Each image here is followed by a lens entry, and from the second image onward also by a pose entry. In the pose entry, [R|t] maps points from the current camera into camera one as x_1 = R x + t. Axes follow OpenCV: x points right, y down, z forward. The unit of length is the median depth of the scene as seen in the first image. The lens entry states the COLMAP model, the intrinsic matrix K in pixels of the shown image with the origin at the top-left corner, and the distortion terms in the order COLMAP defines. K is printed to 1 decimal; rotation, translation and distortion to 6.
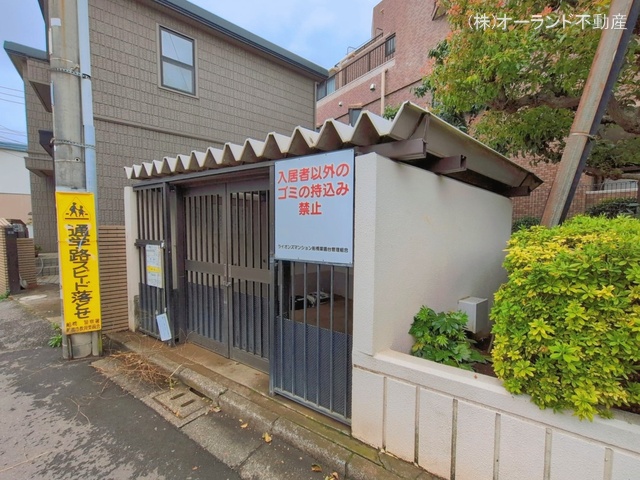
lens RADIAL K [[284.3, 0, 322.7], [0, 284.3, 237.4], [0, 0, 1]] dist [-0.000219, 0.002340]
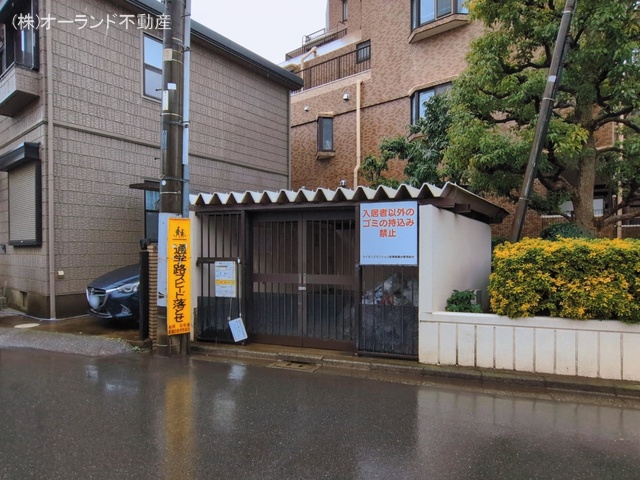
lens RADIAL K [[416.2, 0, 318.9], [0, 416.2, 243.3], [0, 0, 1]] dist [0.007591, -0.002245]
pose [[0.975927, -0.005273, 0.218035, -0.673626], [0.016779, 0.998560, -0.050955, 0.053429], [-0.217453, 0.053387, 0.974610, -0.899034]]
